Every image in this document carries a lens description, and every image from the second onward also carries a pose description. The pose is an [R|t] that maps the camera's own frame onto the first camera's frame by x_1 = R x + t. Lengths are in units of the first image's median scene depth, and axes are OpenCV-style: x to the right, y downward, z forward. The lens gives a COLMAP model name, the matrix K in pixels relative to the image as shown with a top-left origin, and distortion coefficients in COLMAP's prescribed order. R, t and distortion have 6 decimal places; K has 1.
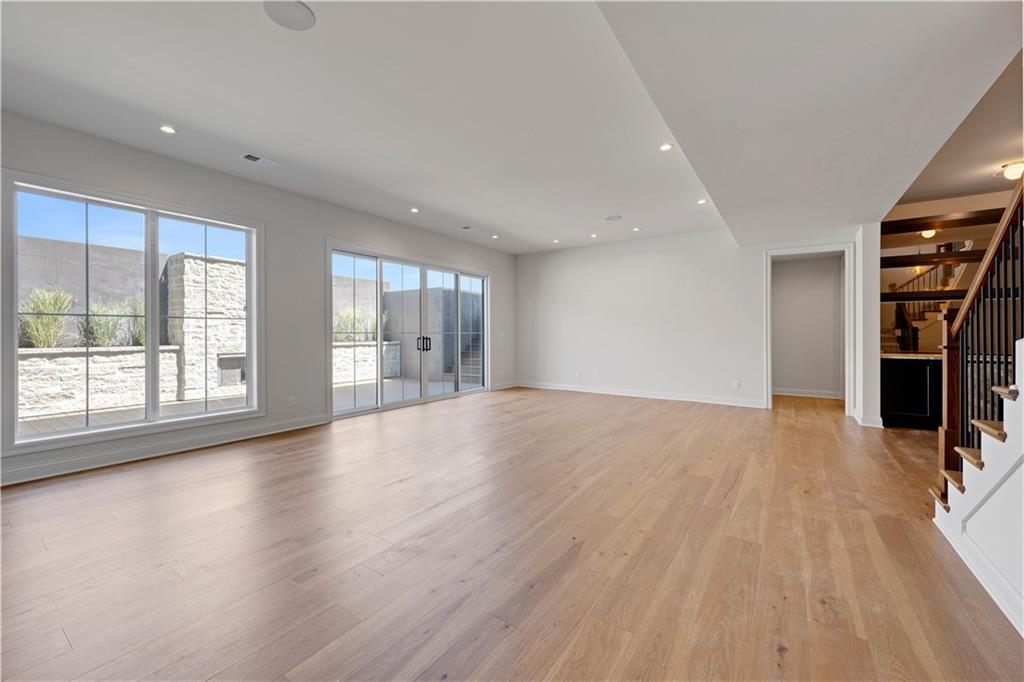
lens RADIAL K [[409.2, 0, 512.5], [0, 409.2, 332.5], [0, 0, 1]] dist [-0.000754, -0.000032]
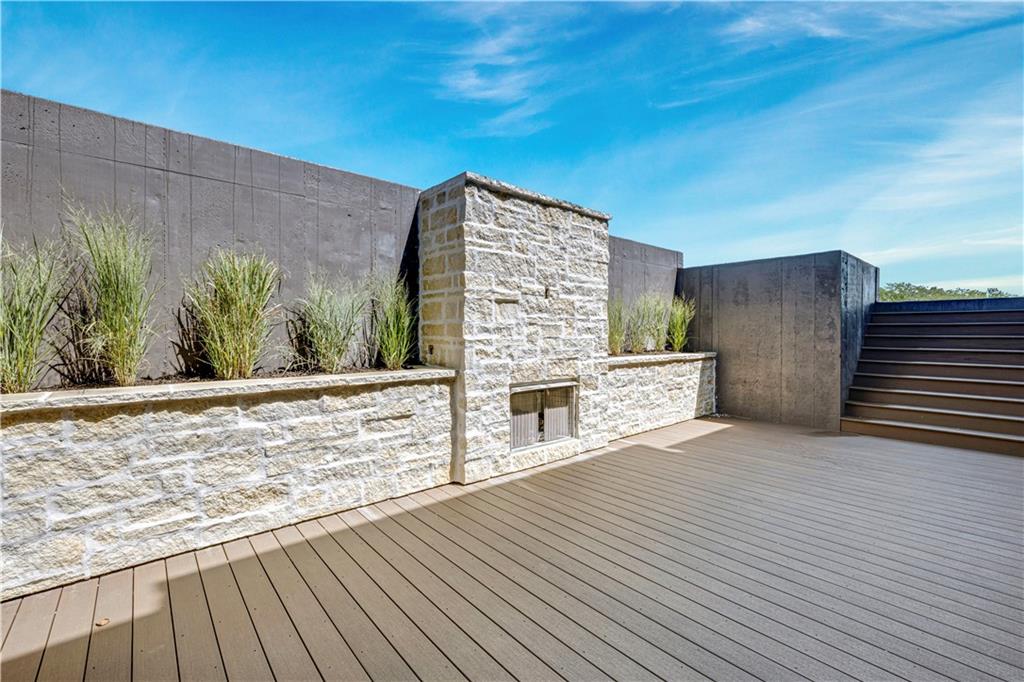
lens RADIAL K [[434.9, 0, 511.0], [0, 434.9, 332.0], [0, 0, 1]] dist [0.001128, 0.000848]
pose [[0.968103, 0.000489, -0.250552, -0.627016], [-0.000226, 0.999999, 0.001080, -0.012123], [0.250552, -0.000989, 0.968103, 0.526383]]
